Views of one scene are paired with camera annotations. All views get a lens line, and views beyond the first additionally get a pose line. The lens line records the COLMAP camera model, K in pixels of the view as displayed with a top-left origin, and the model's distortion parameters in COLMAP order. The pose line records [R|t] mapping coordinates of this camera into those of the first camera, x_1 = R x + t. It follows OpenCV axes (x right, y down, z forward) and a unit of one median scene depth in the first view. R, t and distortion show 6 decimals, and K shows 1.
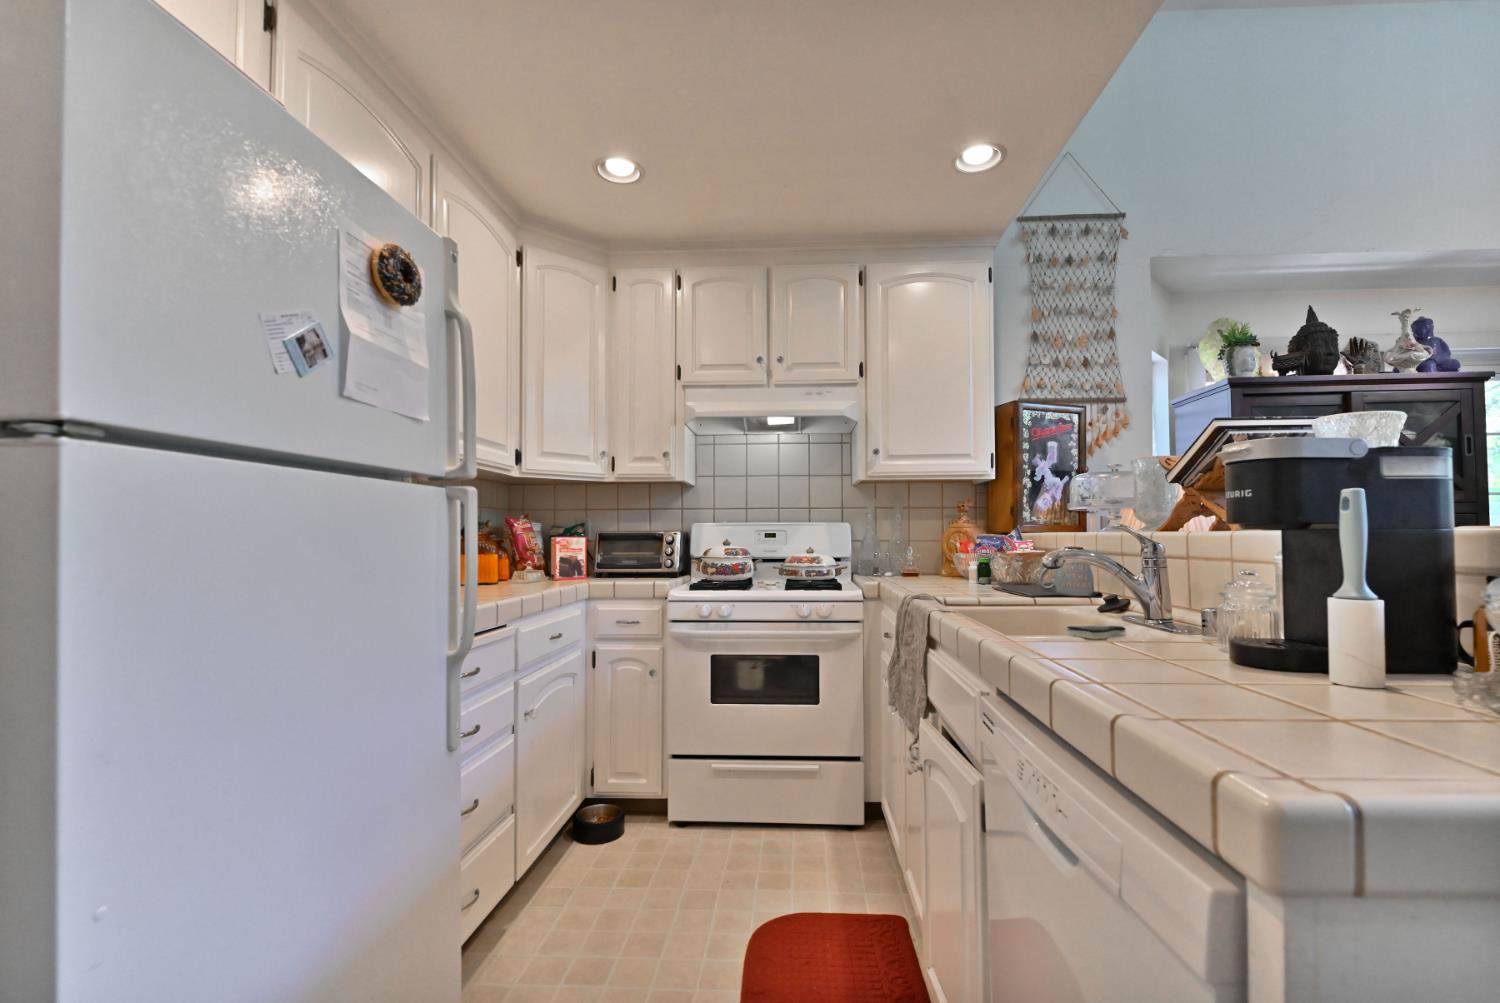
lens RADIAL K [[674.9, 0, 738.0], [0, 674.9, 538.3], [0, 0, 1]] dist [0.003902, -0.000973]
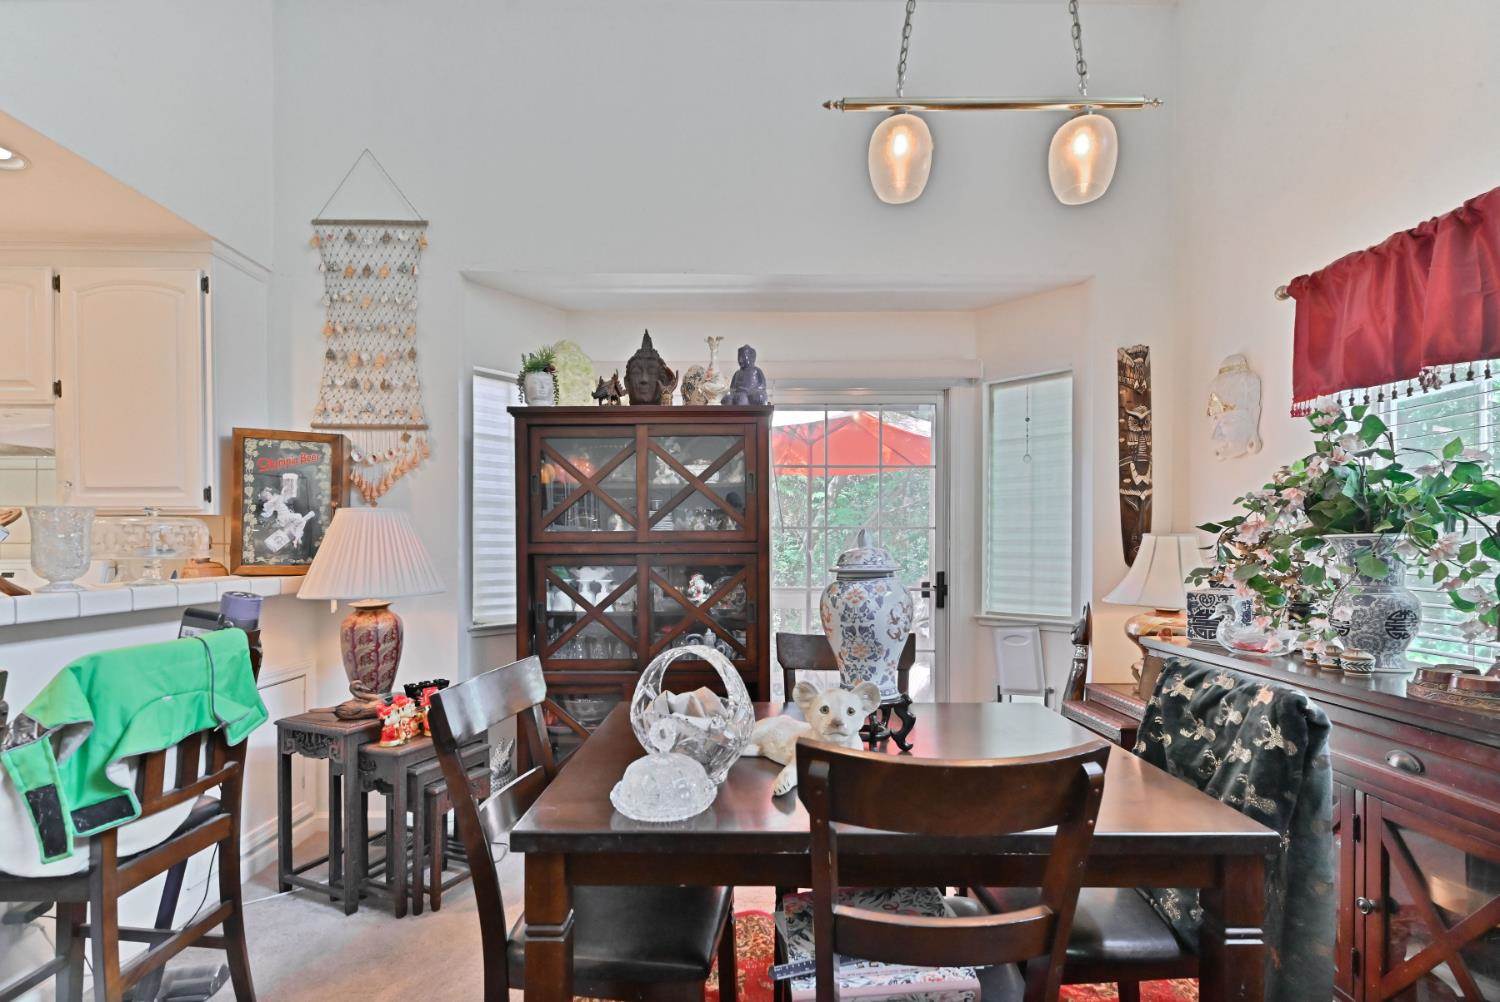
lens RADIAL K [[699.7, 0, 743.3], [0, 699.7, 564.7], [0, 0, 1]] dist [0.004171, -0.000916]
pose [[0.996431, -0.000341, 0.084406, 0.917277], [-0.002266, 0.999524, 0.030778, -0.047721], [-0.084376, -0.030859, 0.995956, 0.009186]]
